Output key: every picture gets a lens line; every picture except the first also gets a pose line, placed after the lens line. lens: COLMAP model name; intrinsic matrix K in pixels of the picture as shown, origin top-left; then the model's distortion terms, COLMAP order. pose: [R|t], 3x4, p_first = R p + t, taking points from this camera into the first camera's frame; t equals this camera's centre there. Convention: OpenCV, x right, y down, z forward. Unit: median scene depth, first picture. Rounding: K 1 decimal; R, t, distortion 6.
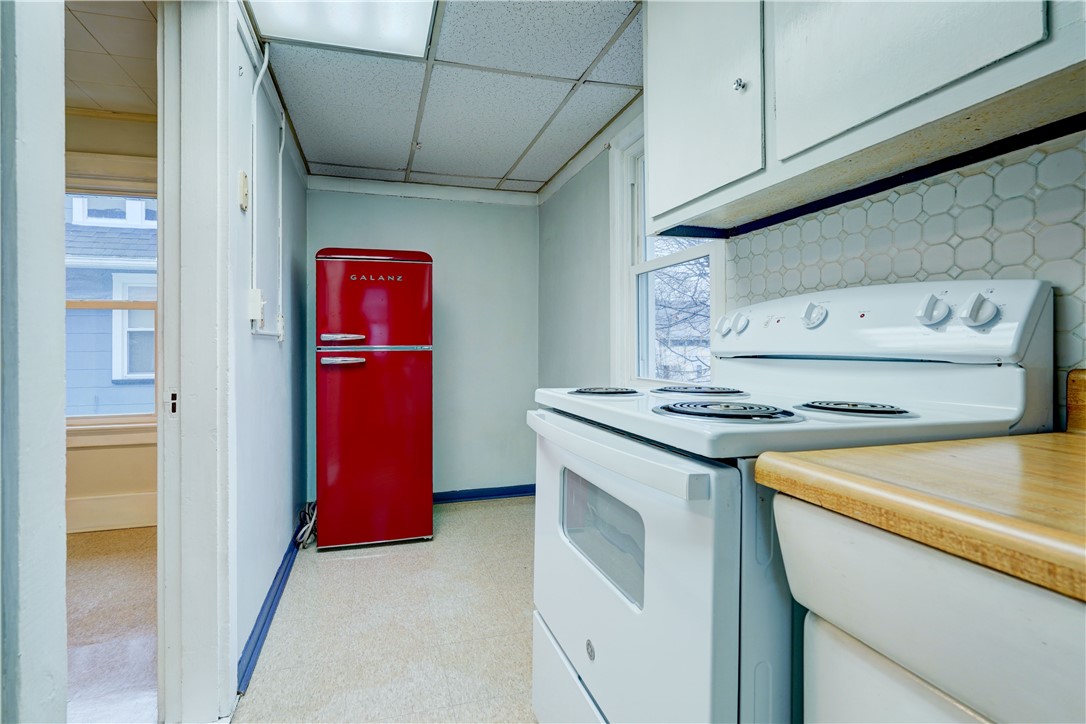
lens RADIAL K [[492.3, 0, 492.0], [0, 492.3, 351.7], [0, 0, 1]] dist [0.001779, 0.000362]
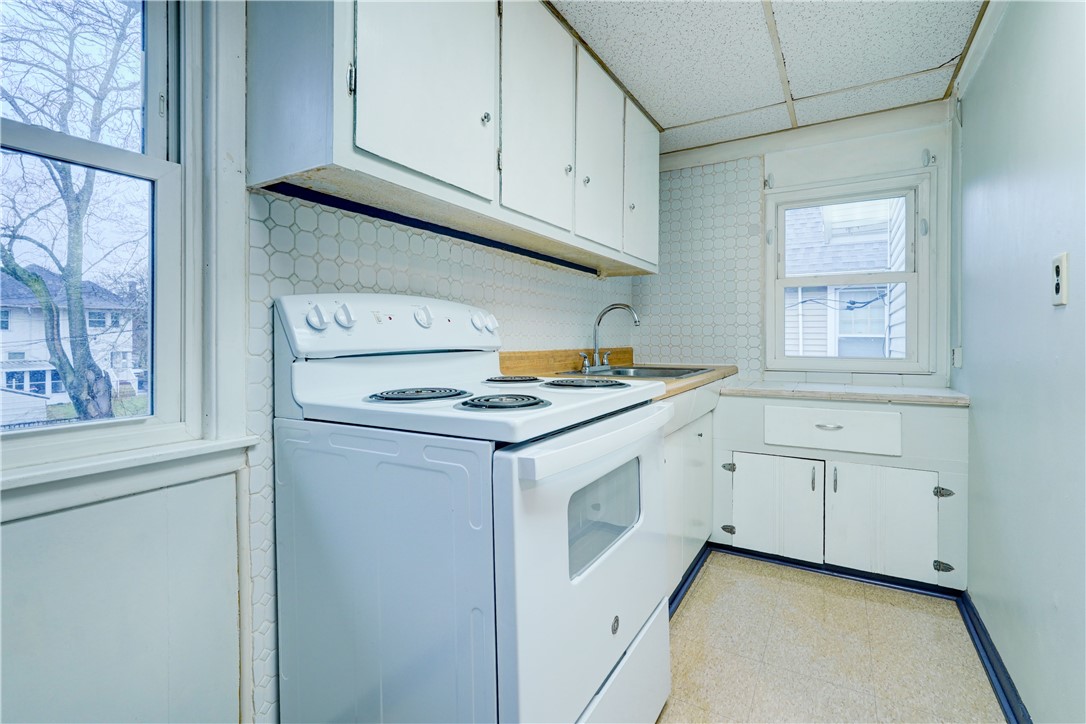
lens RADIAL K [[499.5, 0, 546.5], [0, 499.5, 353.4], [0, 0, 1]] dist [-0.002237, 0.010690]
pose [[-0.708752, -0.007251, 0.705421, -0.382757], [0.020348, 0.999321, 0.030716, -0.015889], [-0.705164, 0.036124, -0.708123, 1.559909]]
